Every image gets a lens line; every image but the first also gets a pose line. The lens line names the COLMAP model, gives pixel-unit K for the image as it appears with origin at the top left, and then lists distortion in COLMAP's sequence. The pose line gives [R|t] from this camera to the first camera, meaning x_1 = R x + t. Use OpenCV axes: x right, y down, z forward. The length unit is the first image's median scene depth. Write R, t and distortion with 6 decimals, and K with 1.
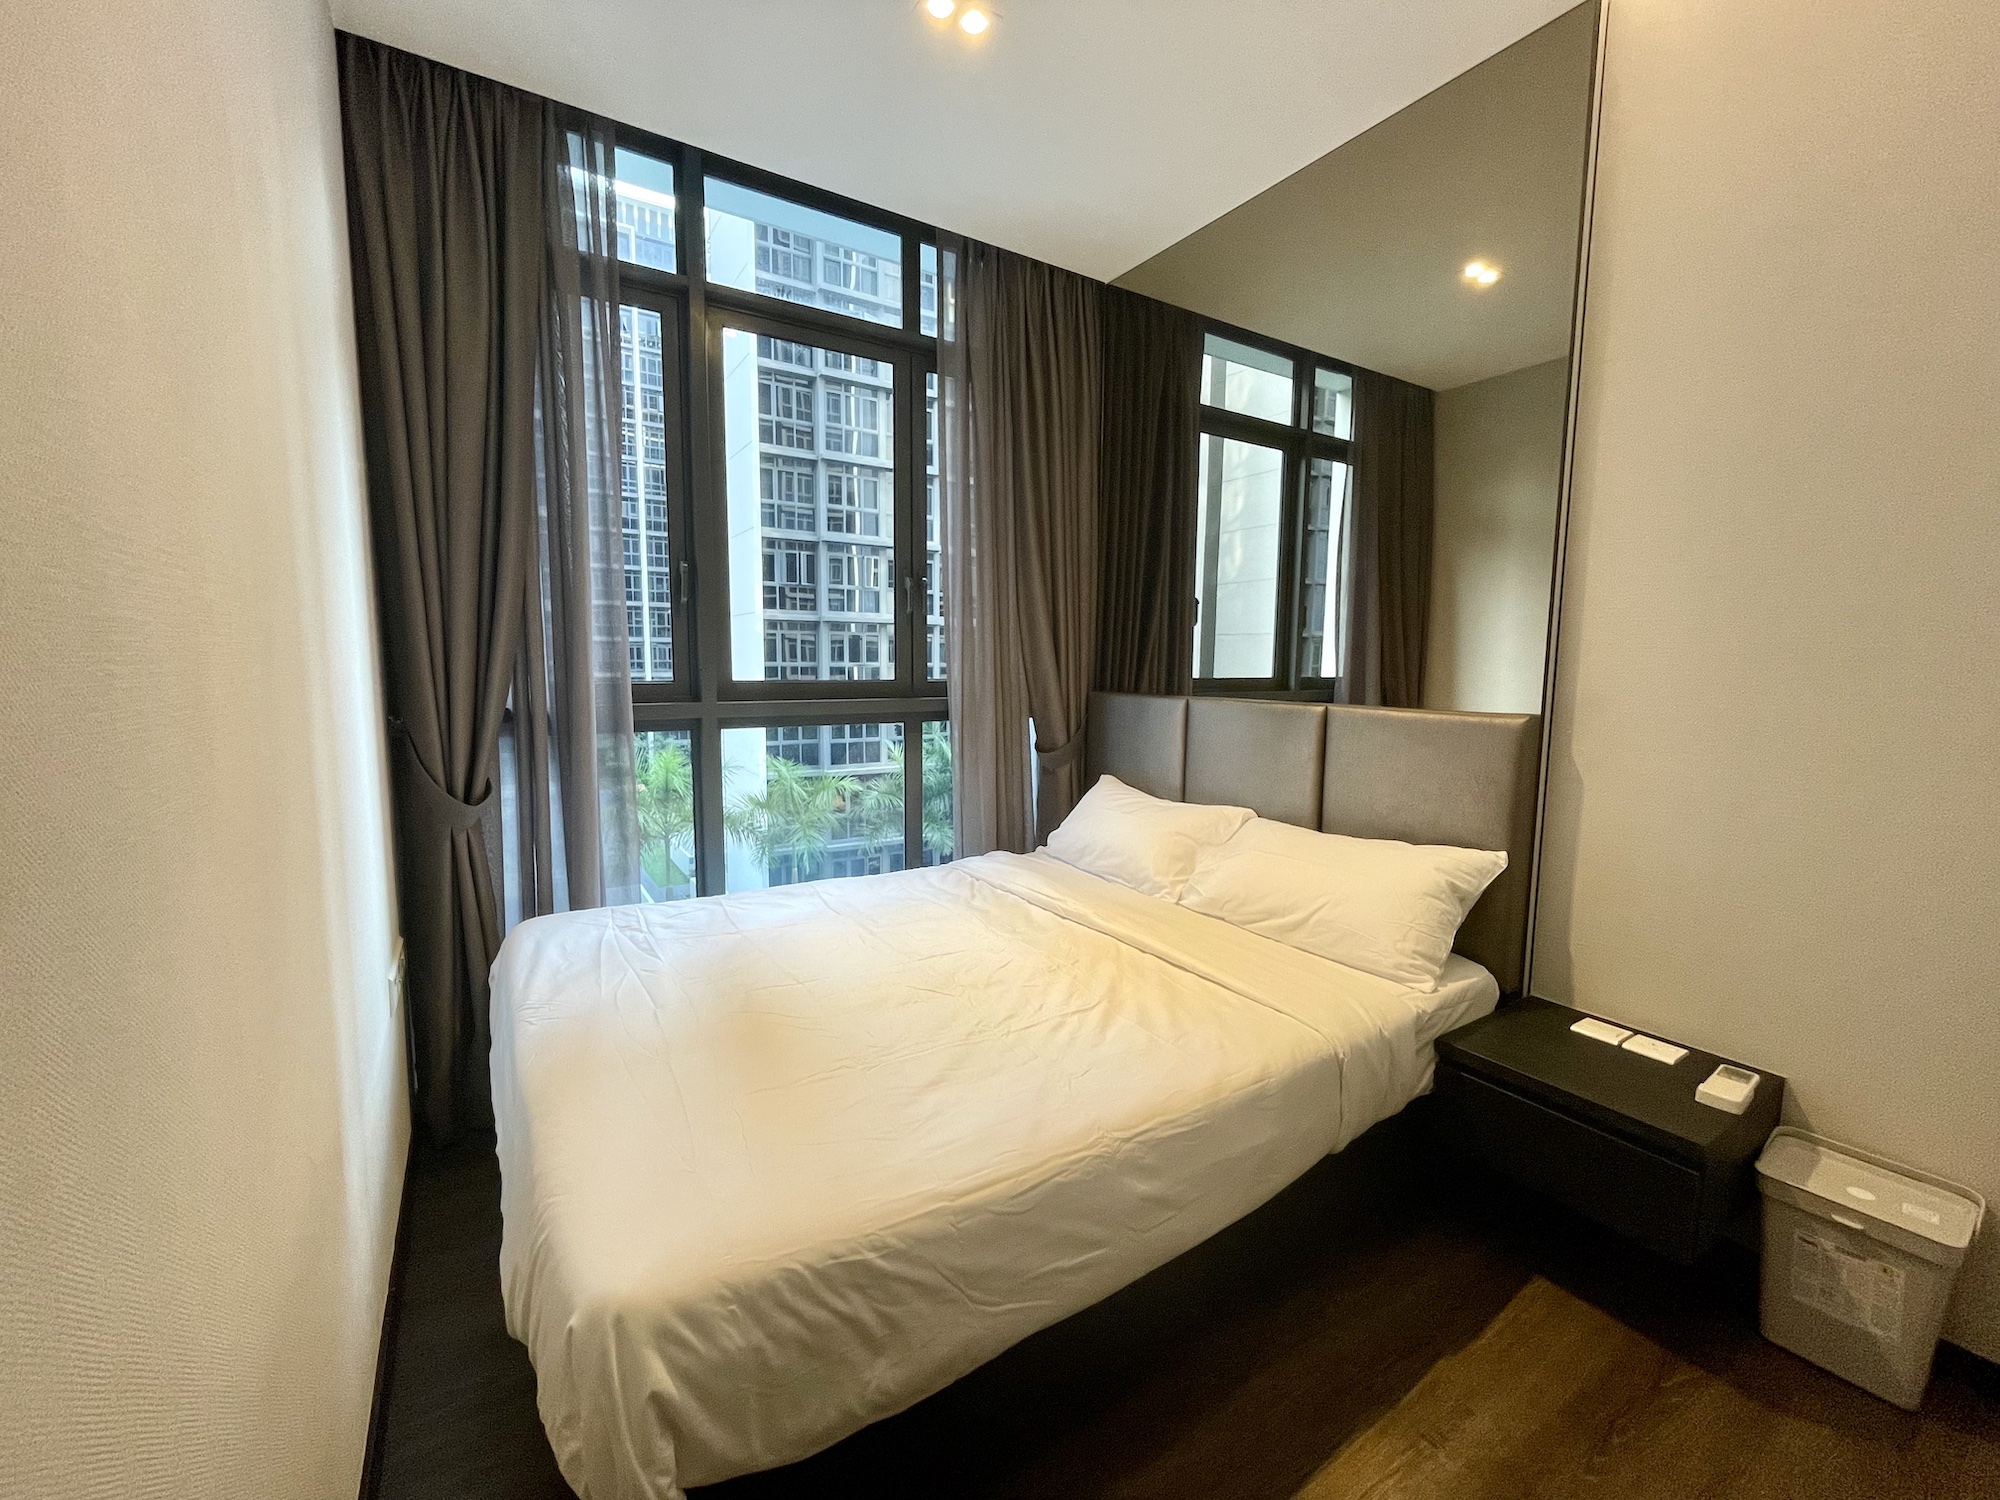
lens RADIAL K [[810.7, 0, 1000.0], [0, 810.7, 750.0], [0, 0, 1]] dist [0.002439, 0.000287]
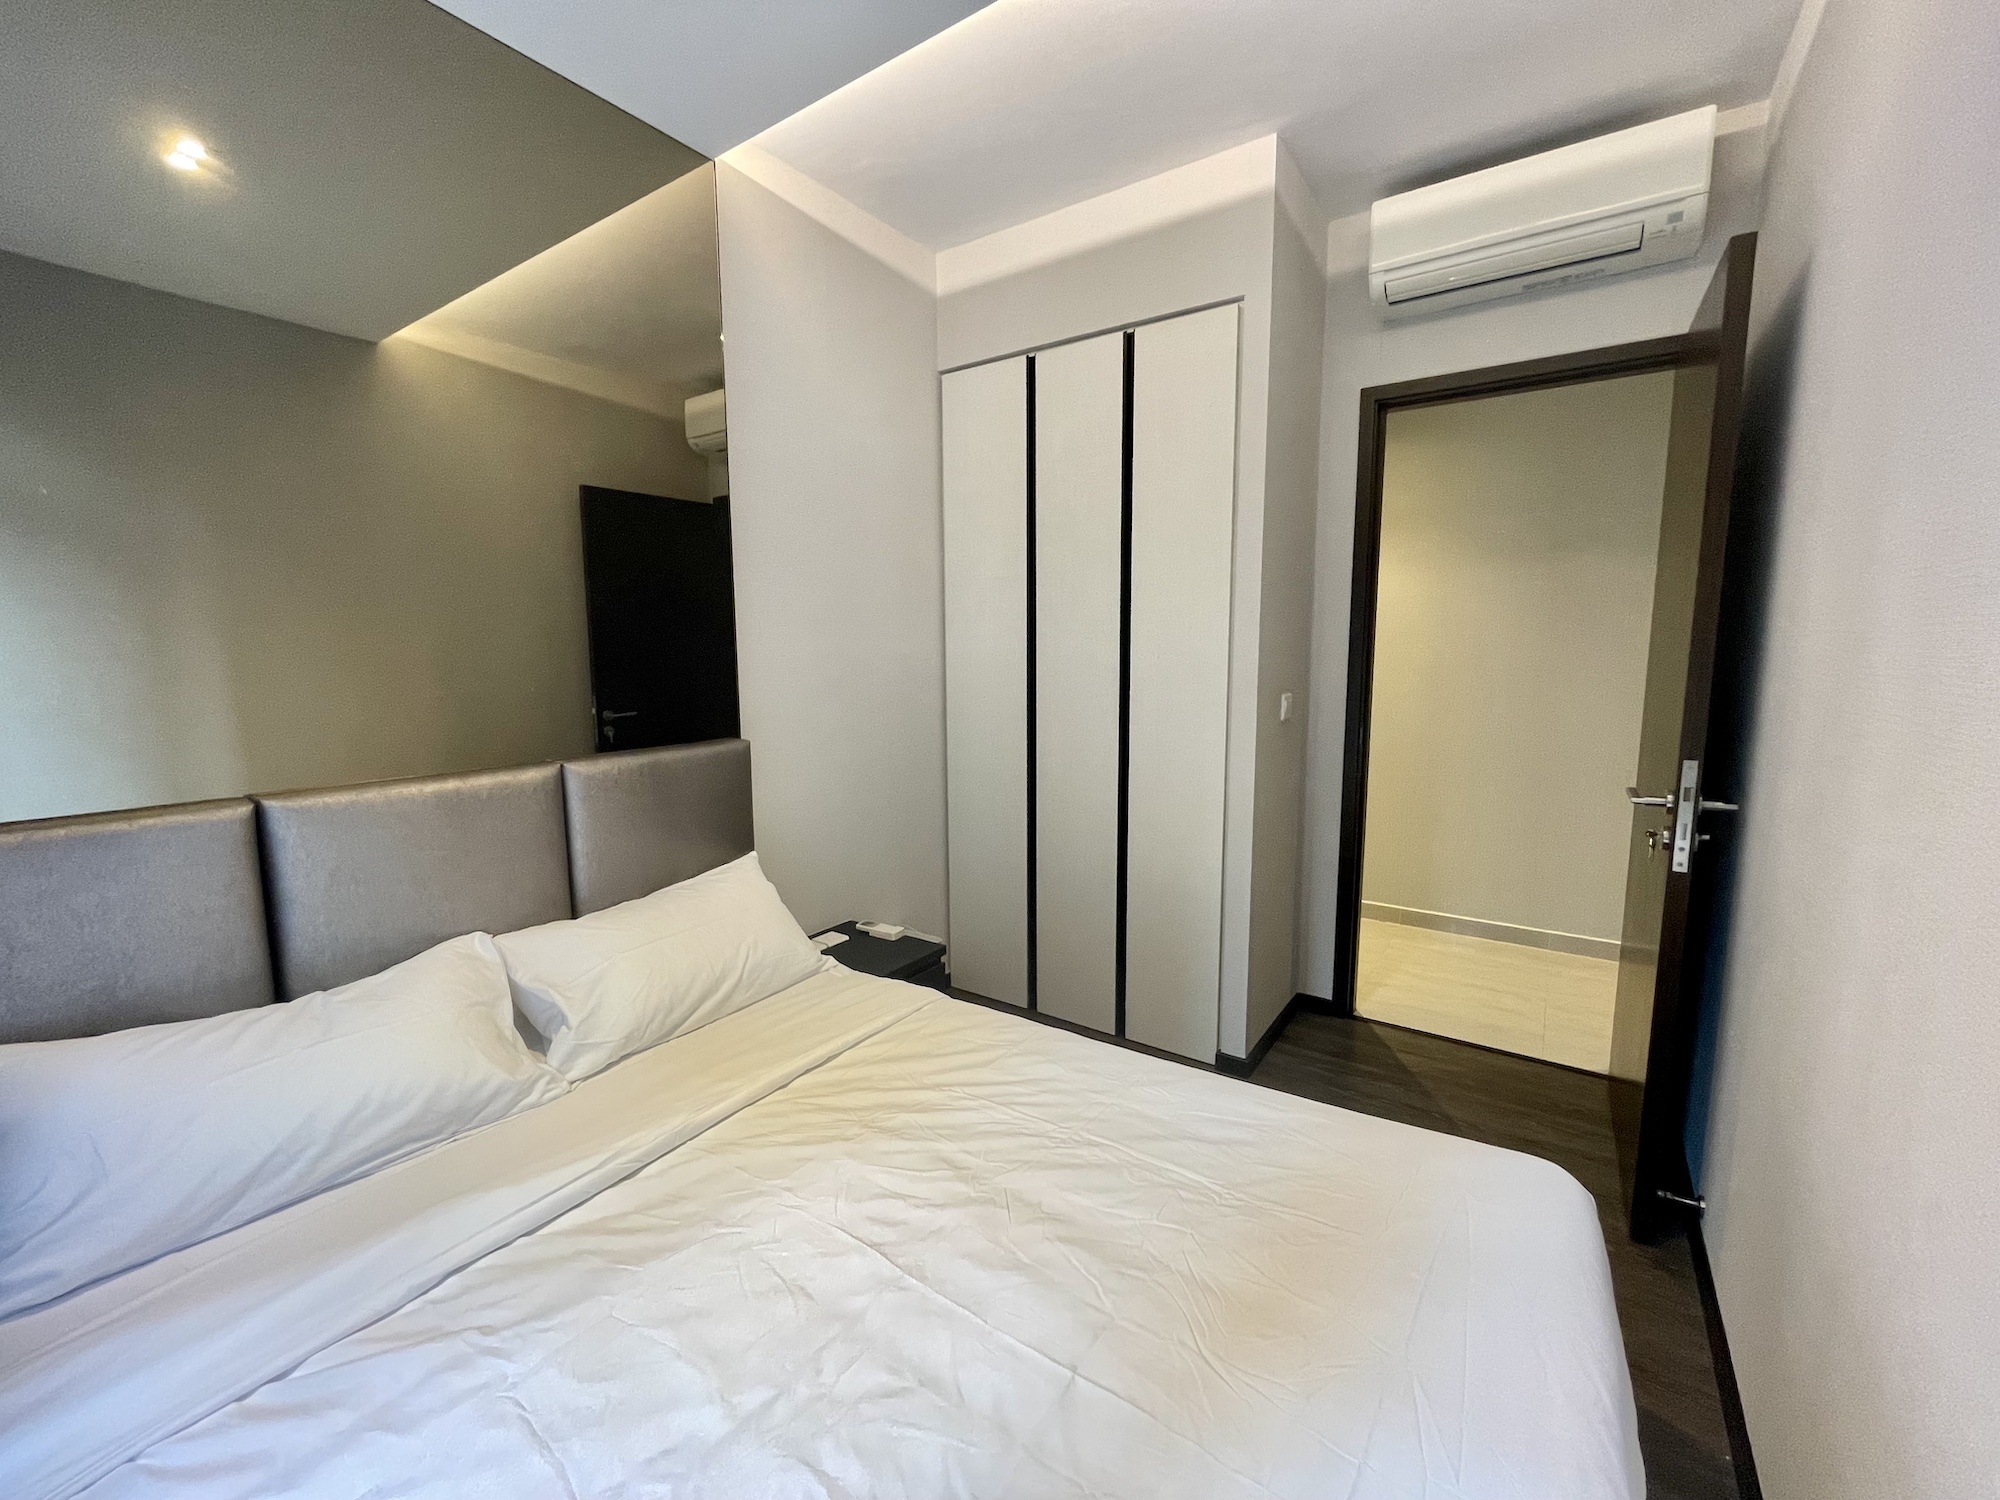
lens RADIAL K [[810.7, 0, 1000.0], [0, 810.7, 750.0], [0, 0, 1]] dist [0.002439, 0.000287]
pose [[-0.379626, -0.124627, 0.916707, -0.477512], [0.100105, 0.979533, 0.174624, -0.156951], [-0.919708, 0.158058, -0.359380, 0.823732]]
